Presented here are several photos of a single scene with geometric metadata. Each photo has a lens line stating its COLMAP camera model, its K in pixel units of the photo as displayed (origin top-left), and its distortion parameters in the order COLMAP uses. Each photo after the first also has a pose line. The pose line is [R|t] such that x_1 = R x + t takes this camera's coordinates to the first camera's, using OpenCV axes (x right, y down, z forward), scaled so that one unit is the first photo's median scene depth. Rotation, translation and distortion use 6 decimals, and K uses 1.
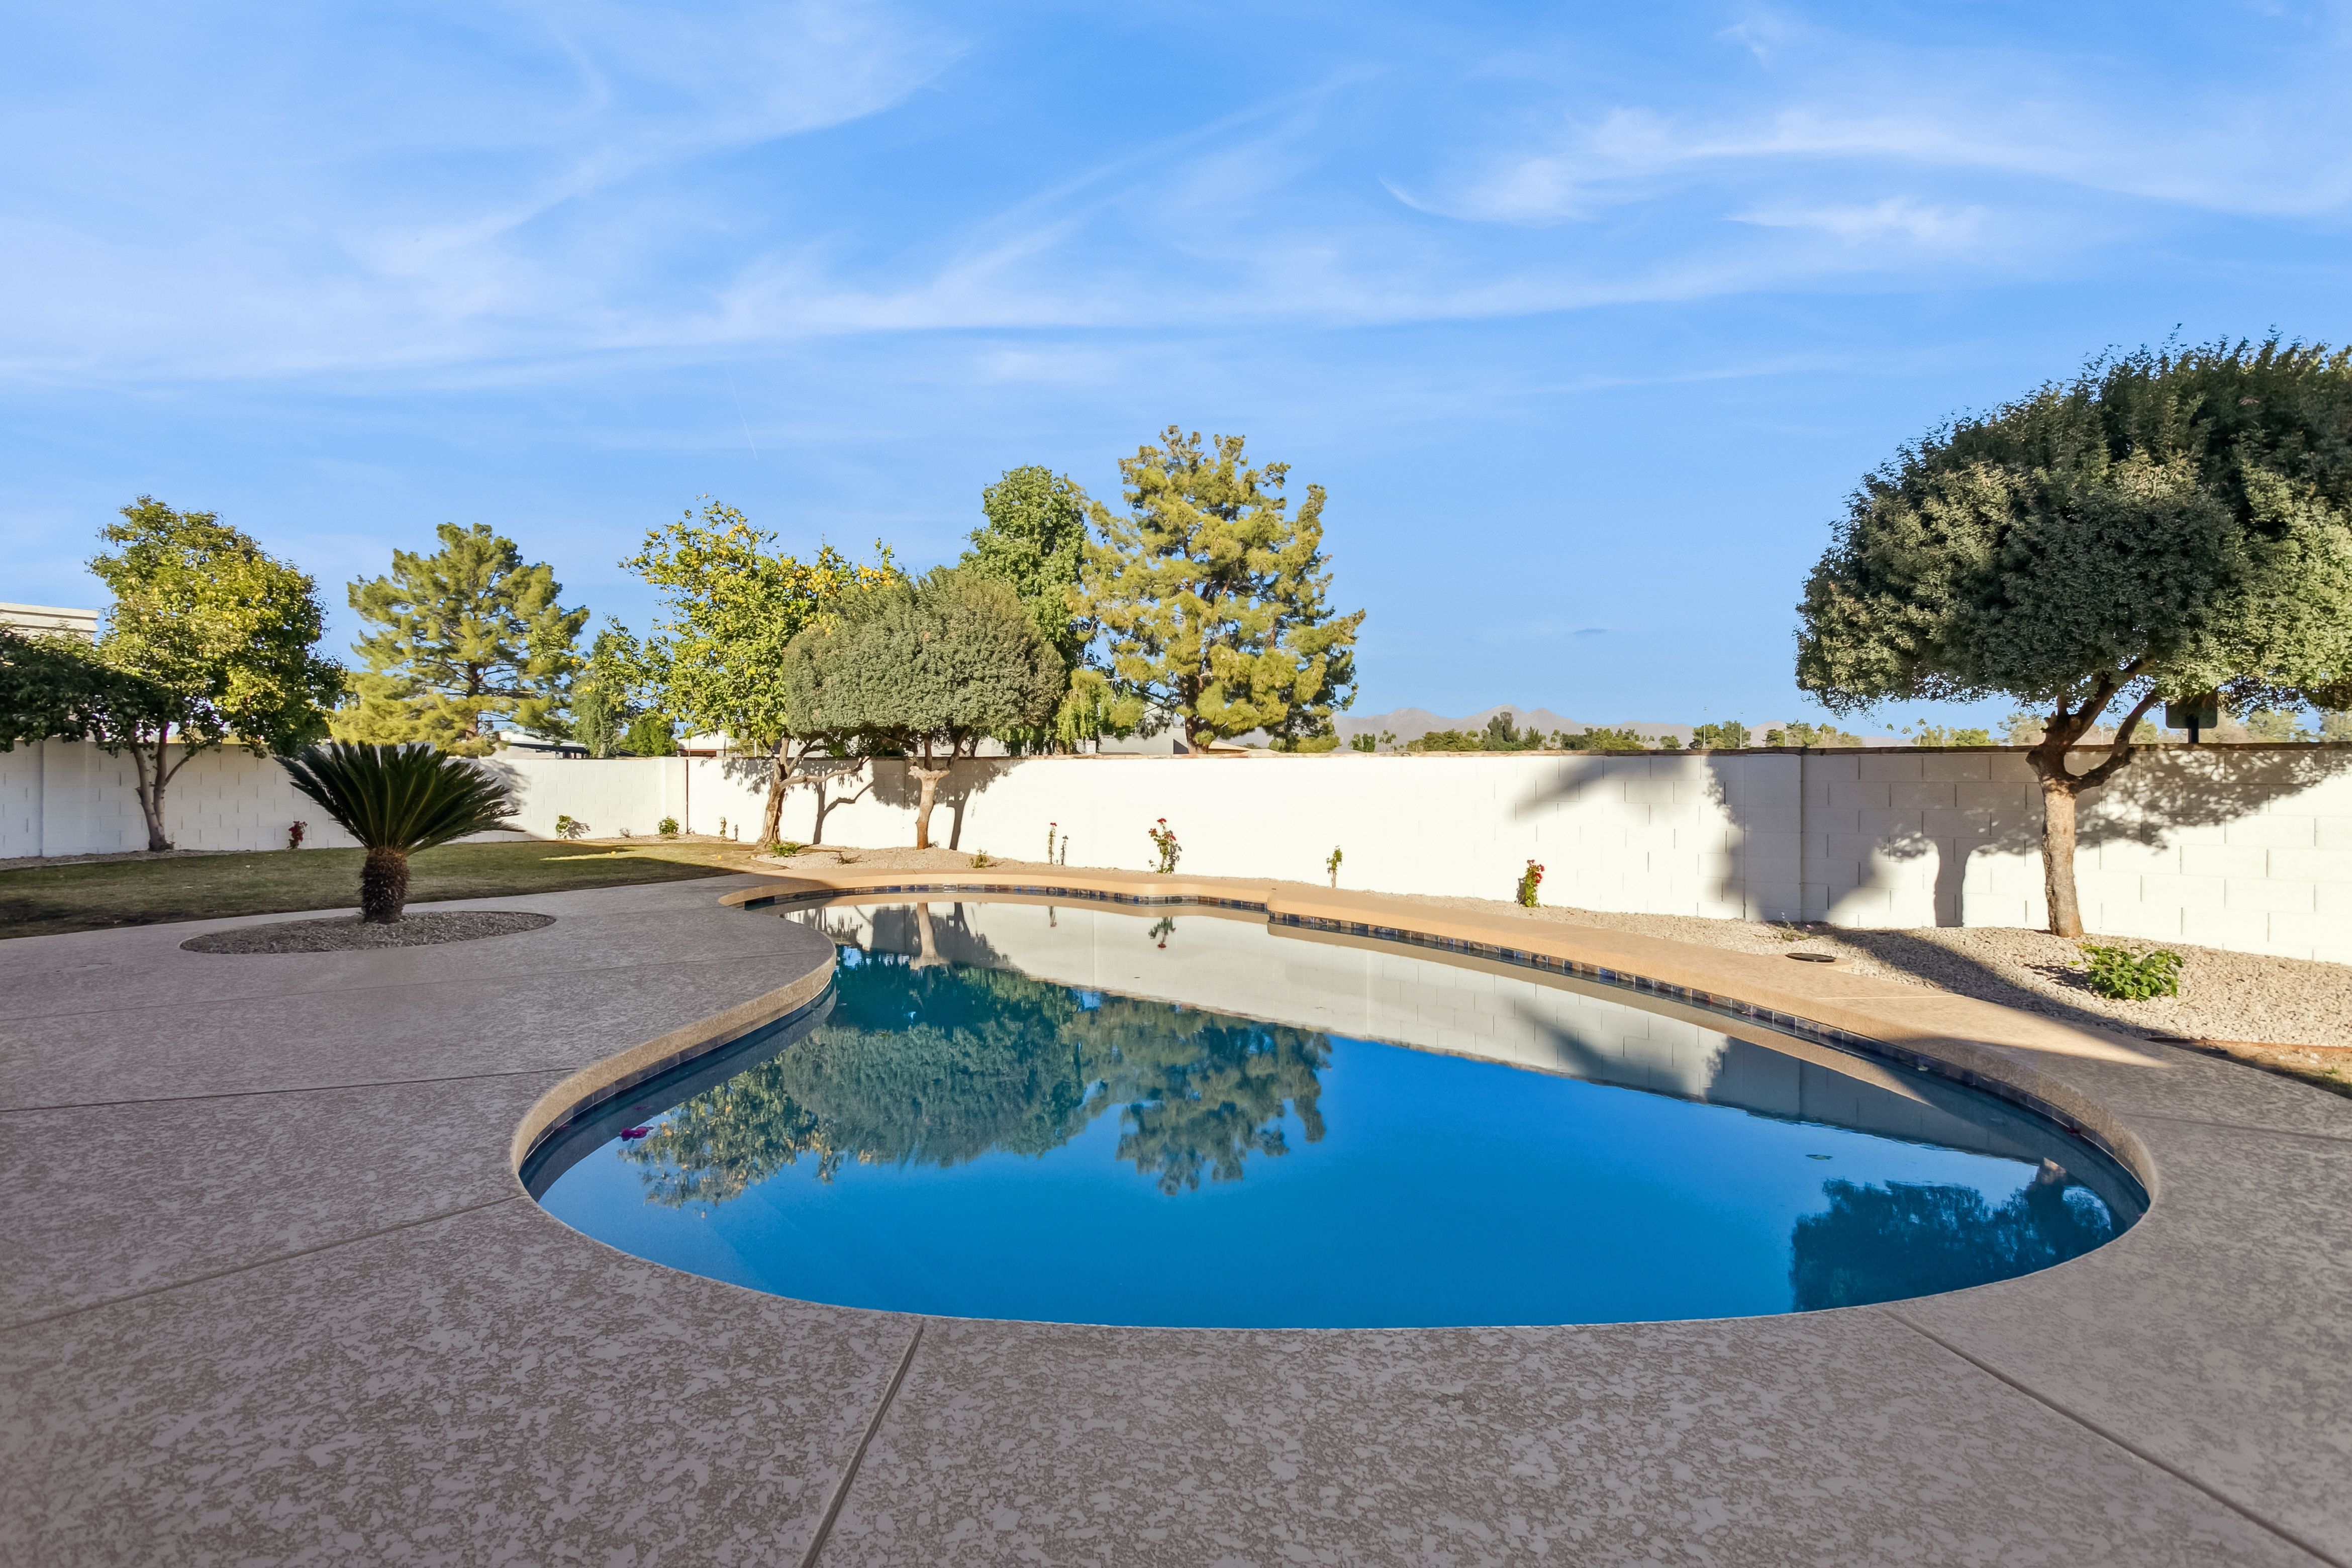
lens RADIAL K [[1103.3, 0, 1176.0], [0, 1103.3, 784.0], [0, 0, 1]] dist [-0.000958, -0.000165]
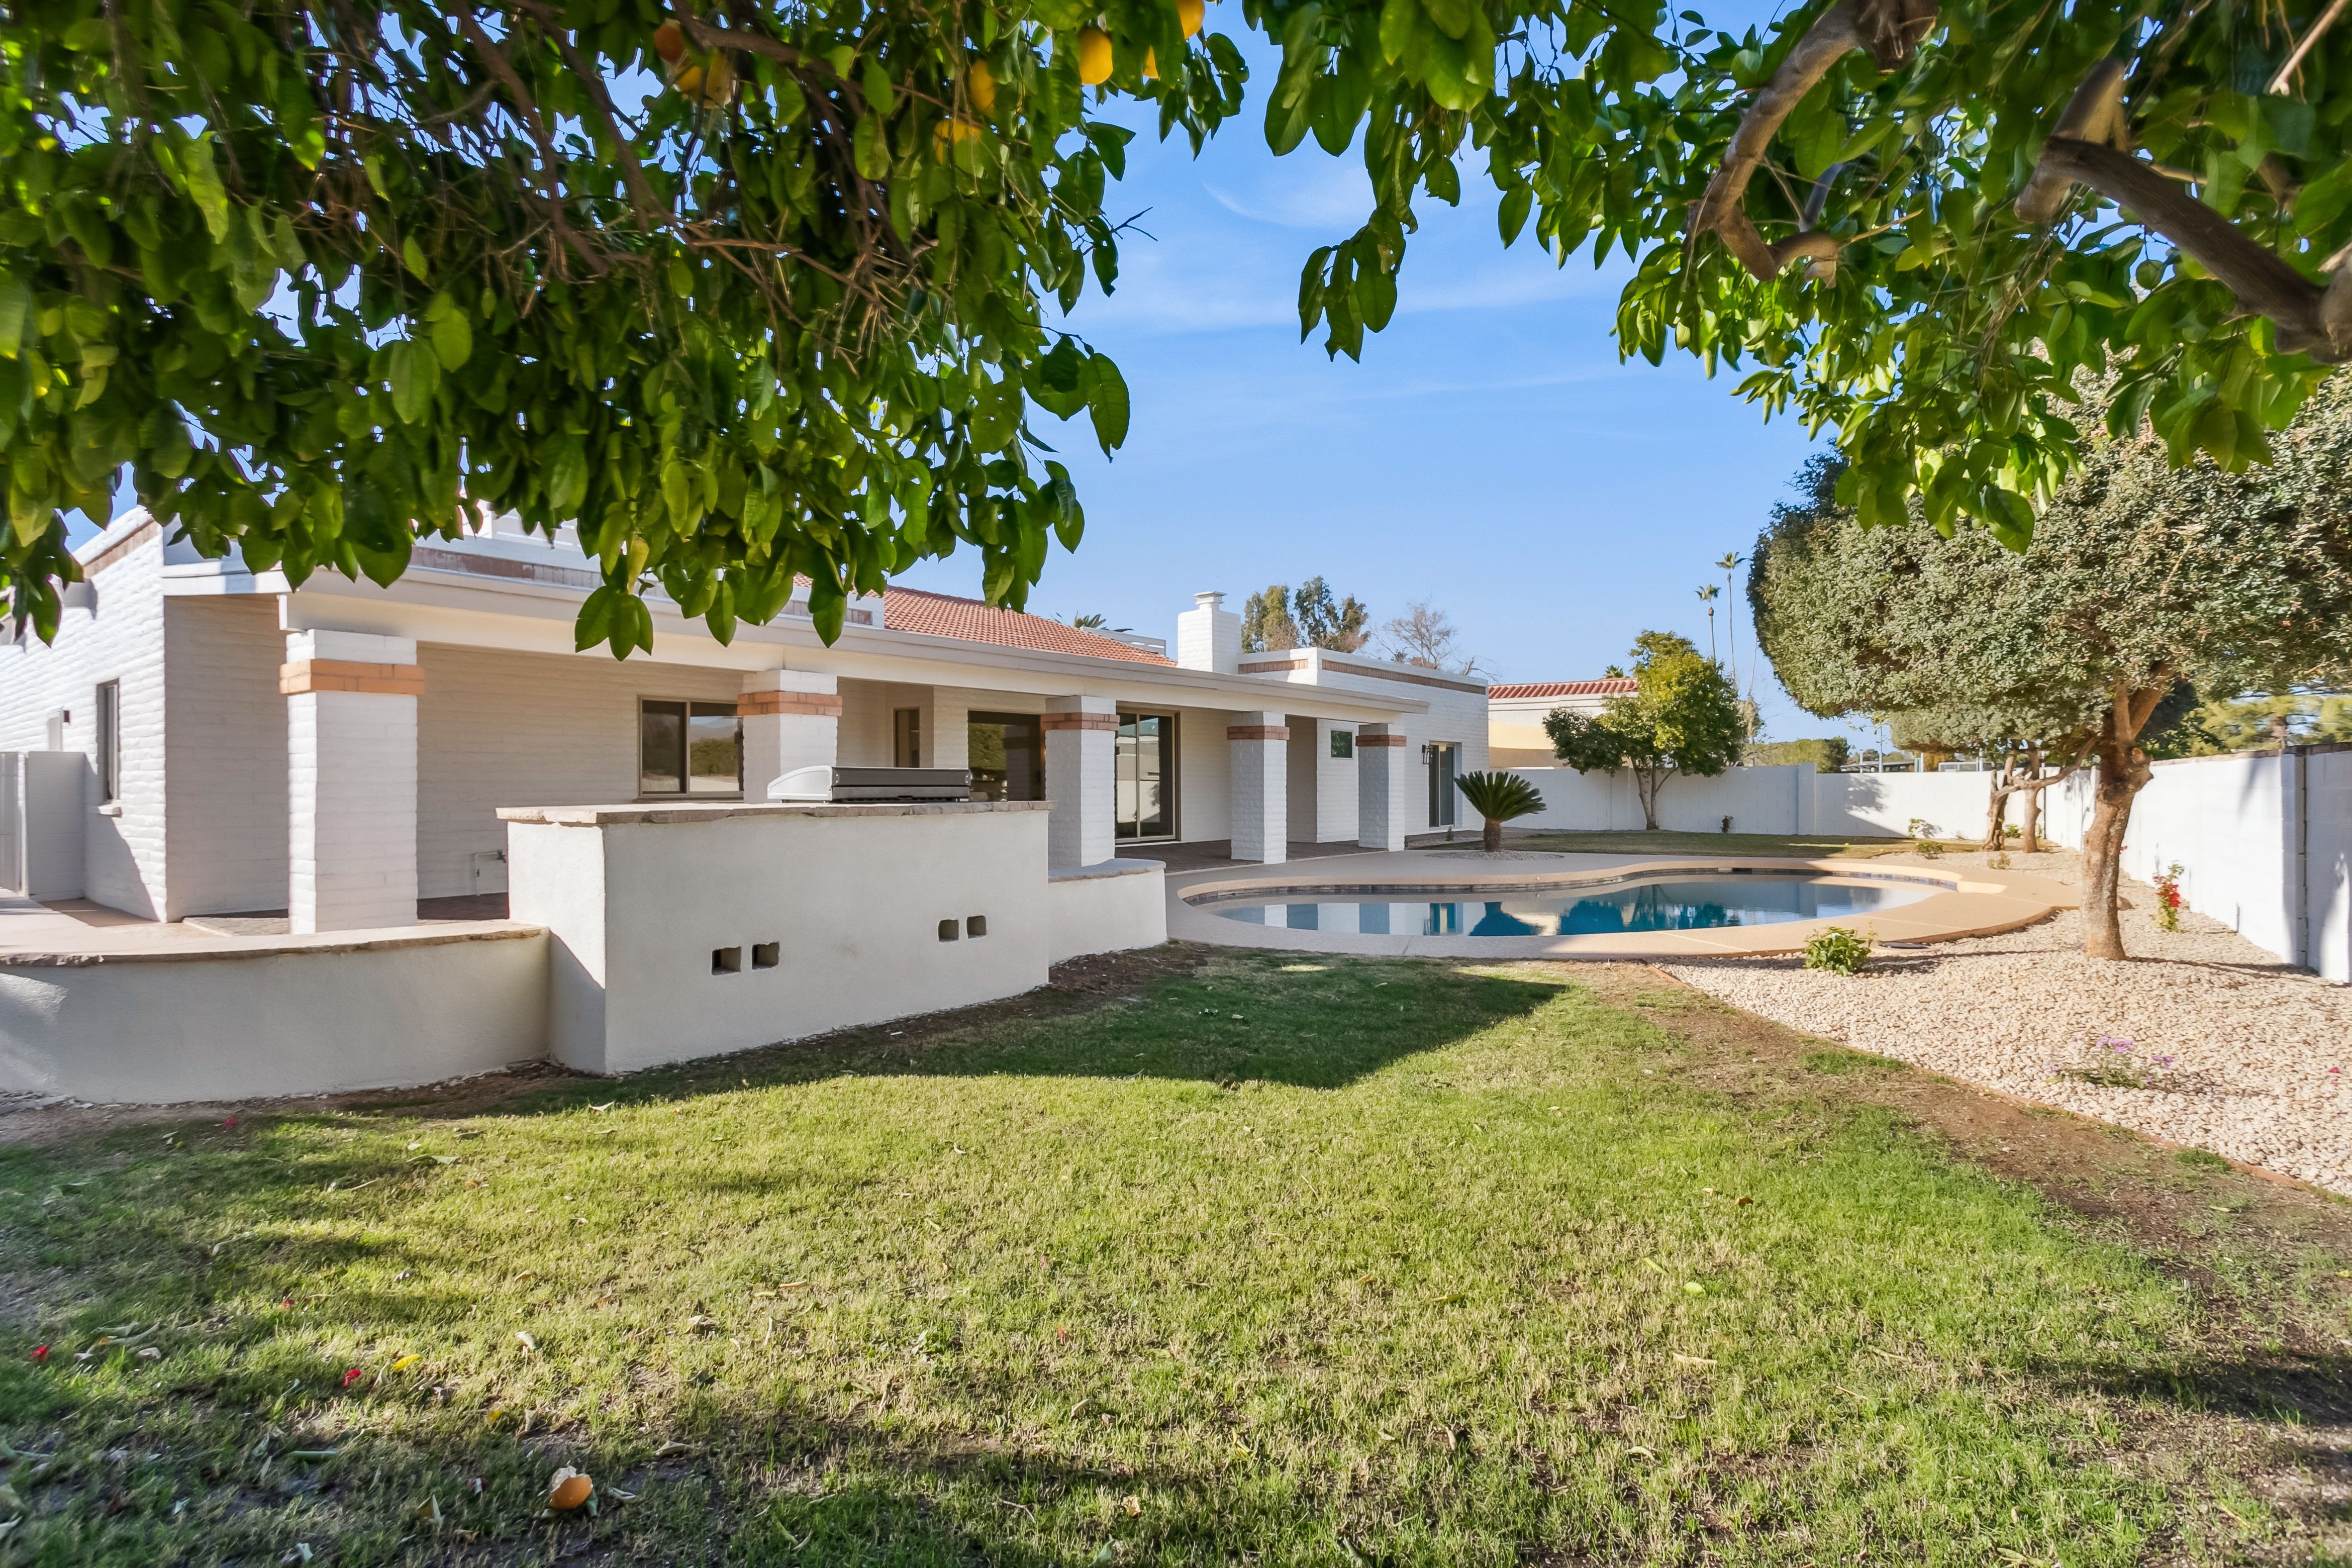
lens RADIAL K [[1103.3, 0, 1176.0], [0, 1103.3, 784.0], [0, 0, 1]] dist [-0.000958, -0.000165]
pose [[0.113373, -0.004907, -0.993540, 0.766838], [-0.004023, 0.999977, -0.005398, 0.000975], [0.993544, 0.004609, 0.113350, 0.061941]]
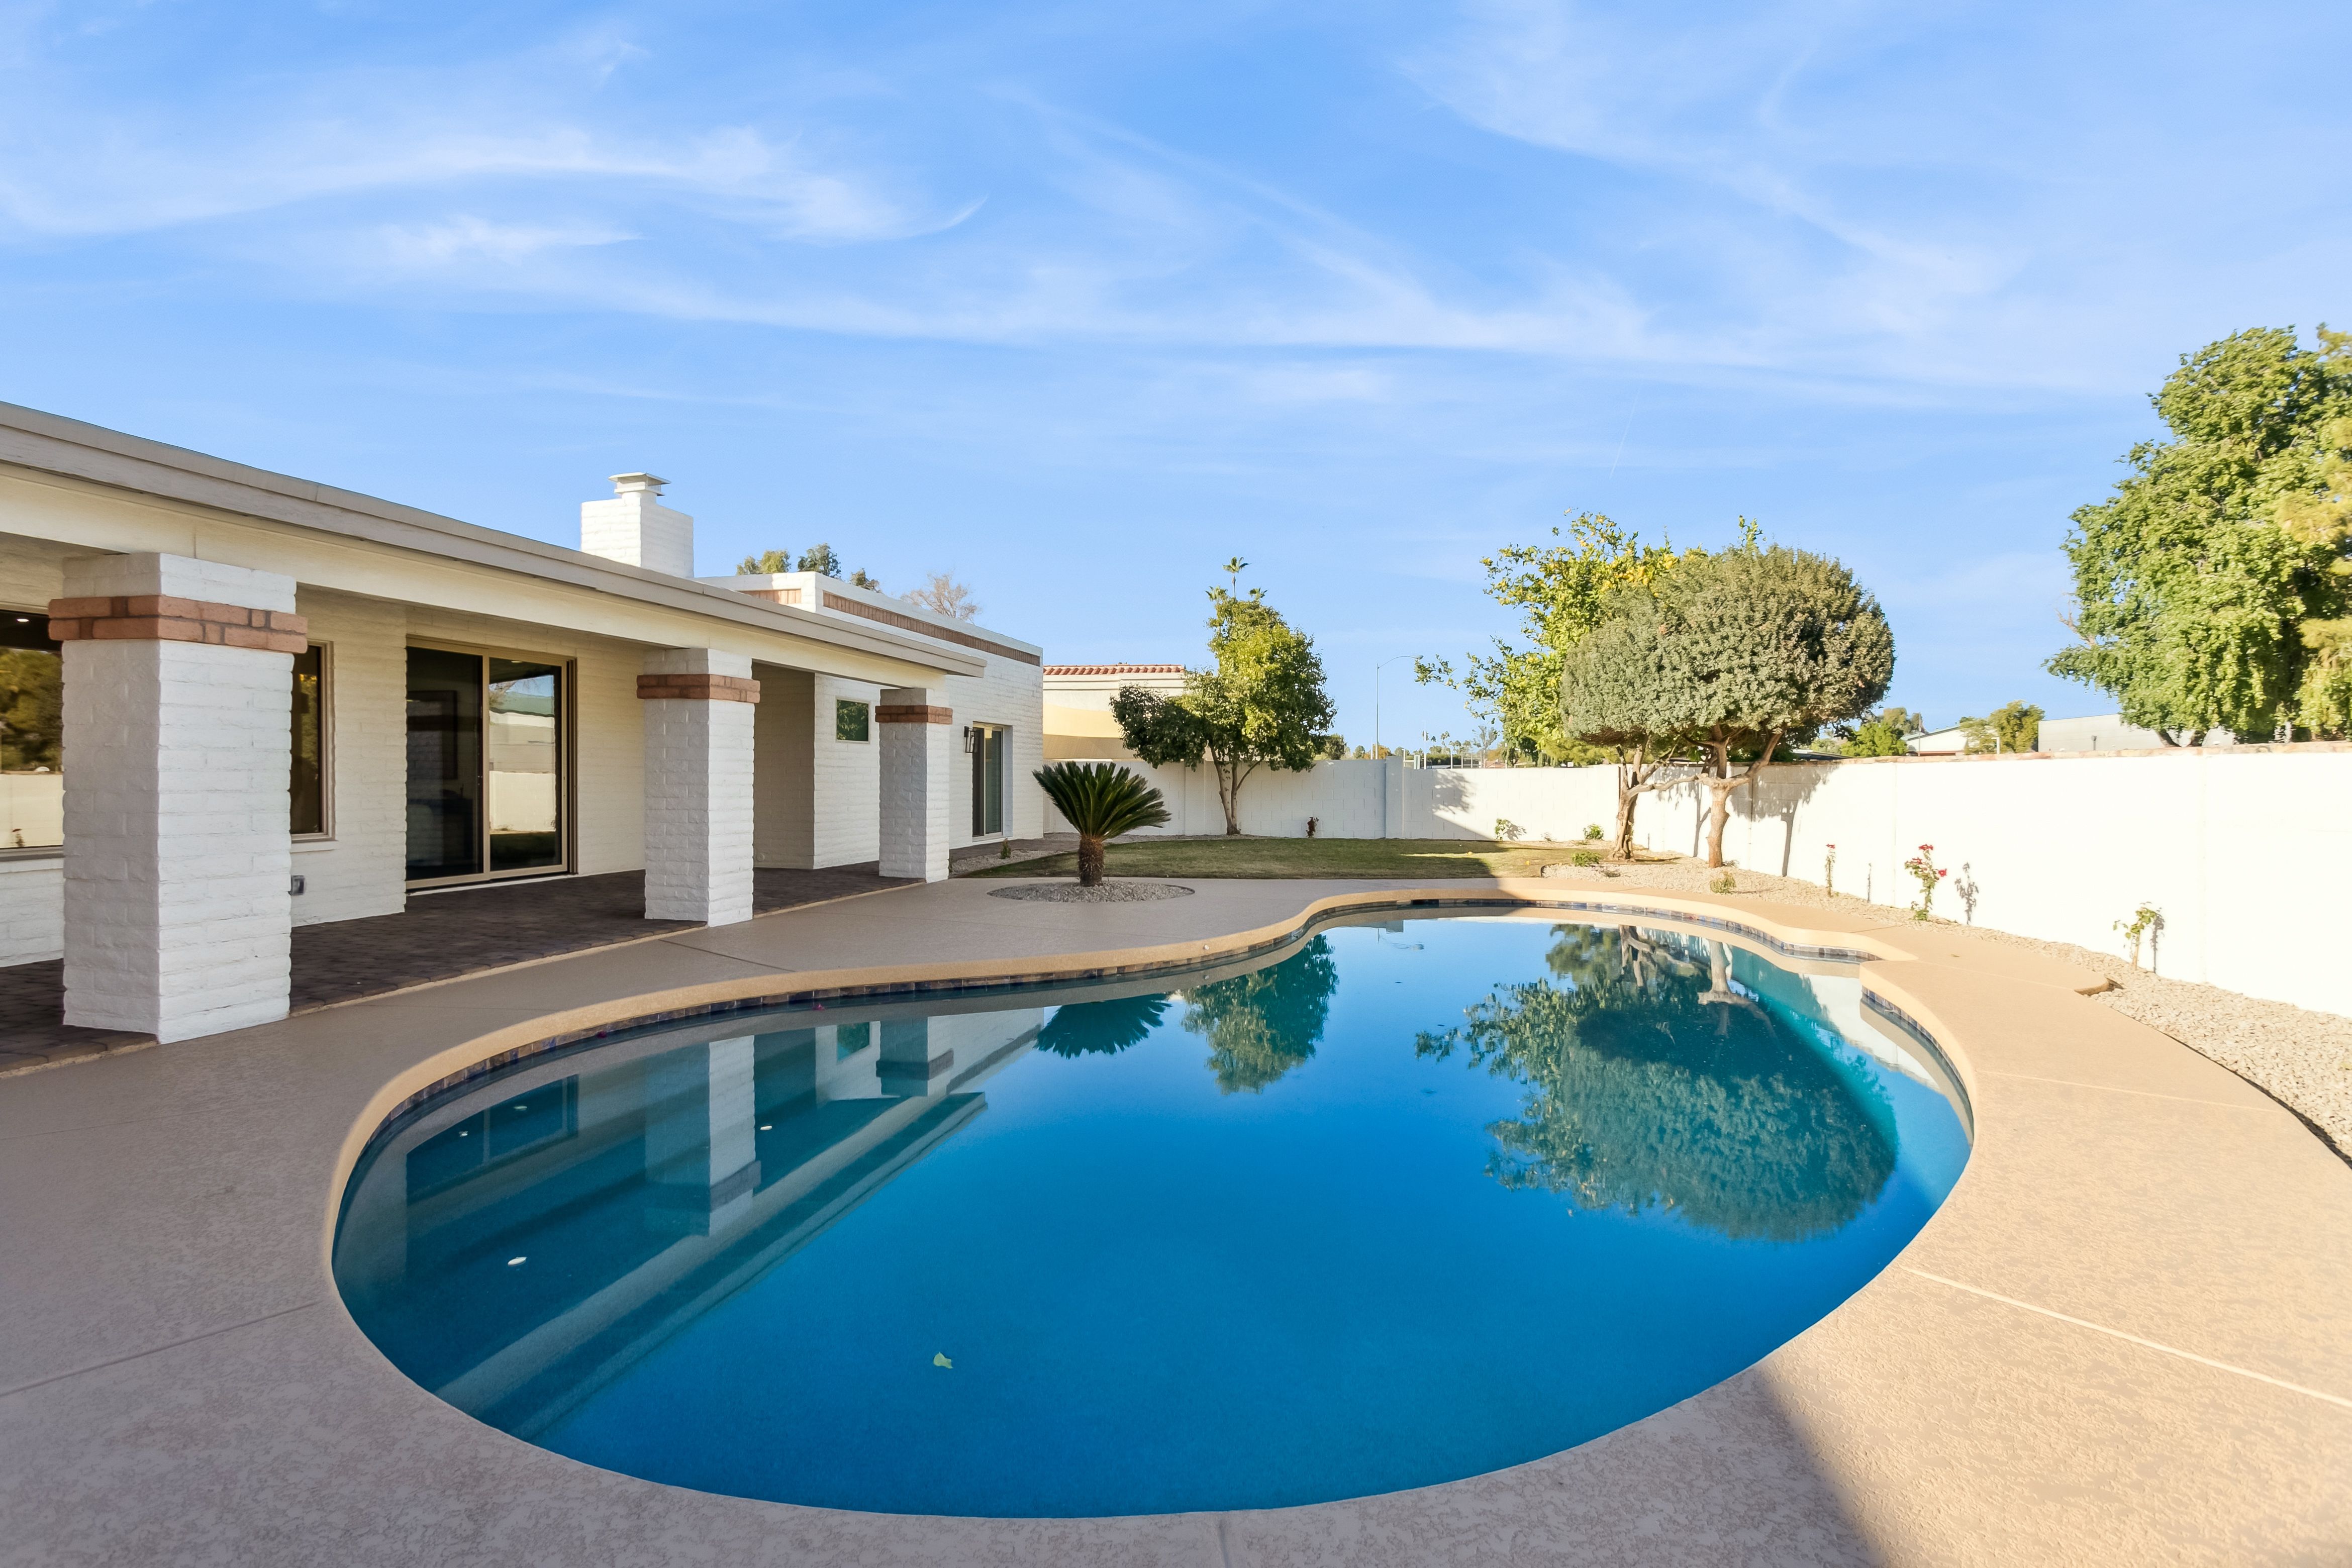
lens RADIAL K [[1115.3, 0, 1176.0], [0, 1115.3, 784.0], [0, 0, 1]] dist [0.003295, 0.000261]
pose [[0.519819, 0.001225, -0.854275, 0.318102], [-0.004886, 0.999987, -0.001539, -0.004259], [0.854262, 0.004974, 0.519819, 0.180405]]
